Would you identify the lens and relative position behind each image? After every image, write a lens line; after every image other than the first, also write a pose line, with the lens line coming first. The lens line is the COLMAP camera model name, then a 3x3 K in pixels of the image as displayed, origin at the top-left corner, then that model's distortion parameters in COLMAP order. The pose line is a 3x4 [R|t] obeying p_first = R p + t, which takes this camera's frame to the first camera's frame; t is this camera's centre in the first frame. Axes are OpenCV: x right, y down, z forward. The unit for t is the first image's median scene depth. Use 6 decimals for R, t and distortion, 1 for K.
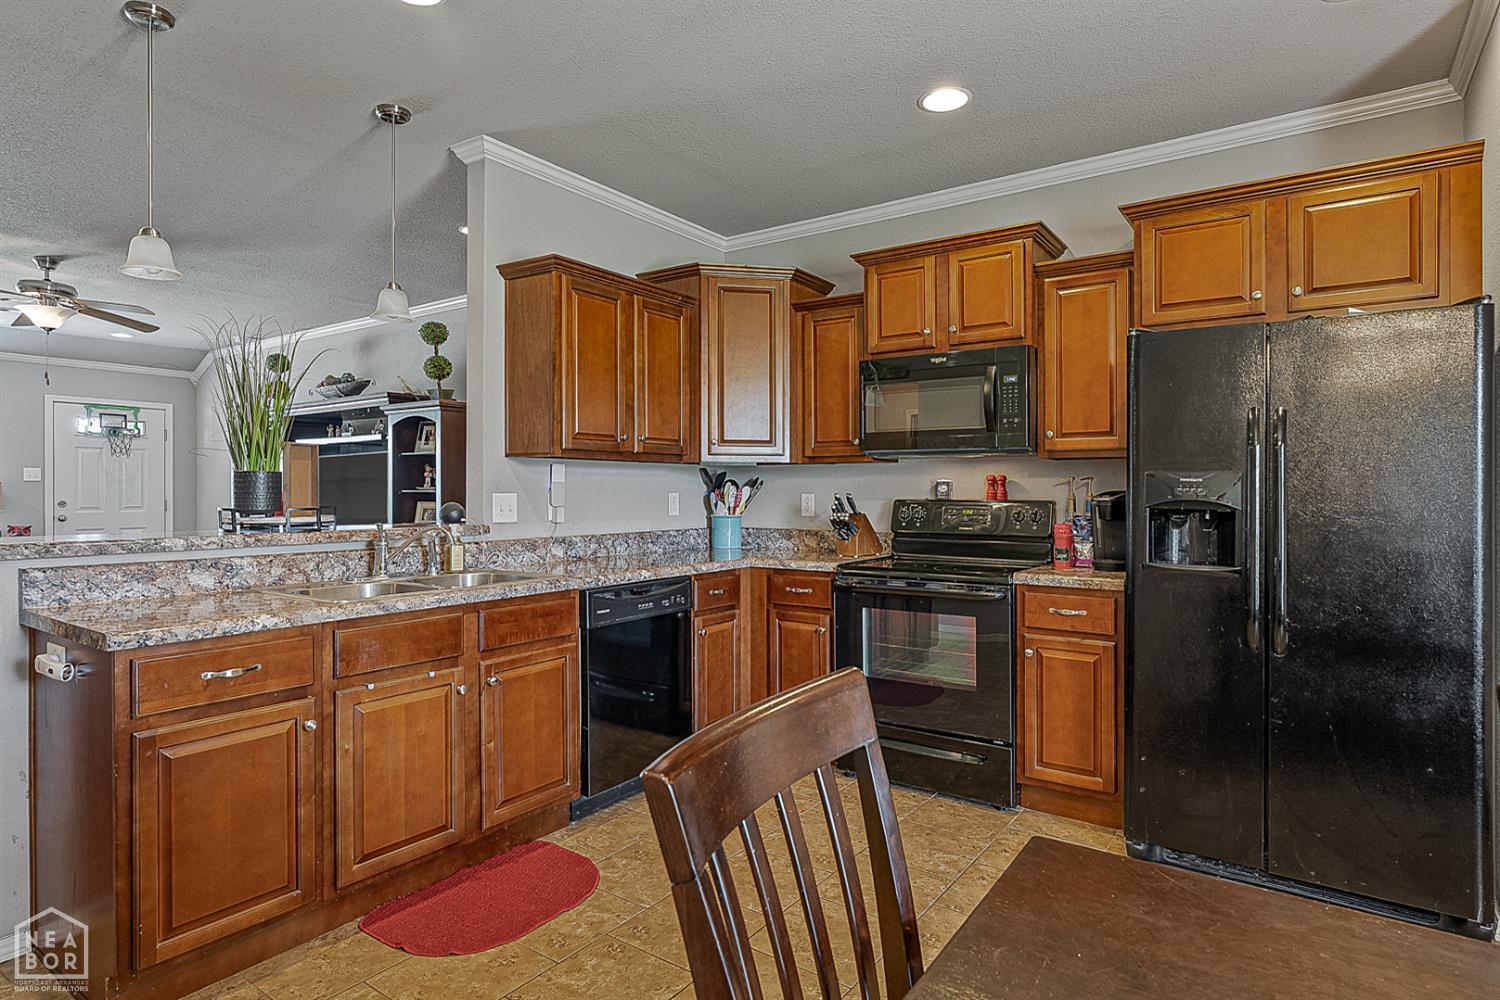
lens RADIAL K [[813.4, 0, 750.0], [0, 813.4, 500.0], [0, 0, 1]] dist [-0.002882, -0.000745]
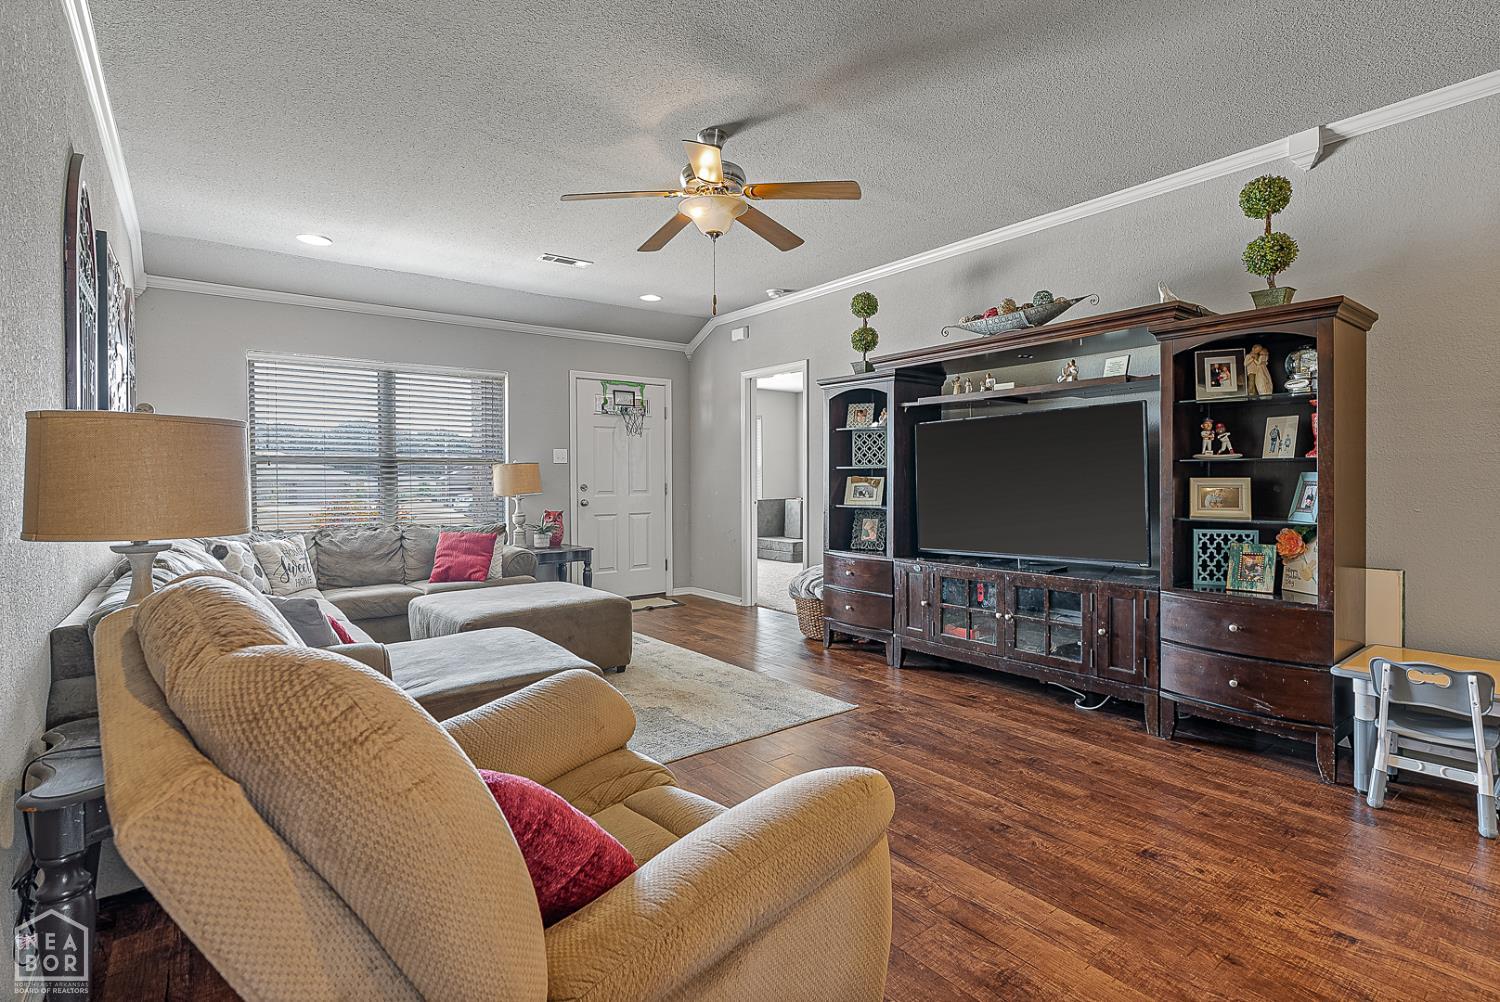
lens RADIAL K [[720.1, 0, 750.0], [0, 720.1, 501.0], [0, 0, 1]] dist [0.000223, 0.000042]
pose [[0.955287, -0.000873, -0.295680, -0.436021], [0.007232, 0.999765, 0.020414, 0.005007], [0.295593, -0.021640, 0.955069, 0.272360]]
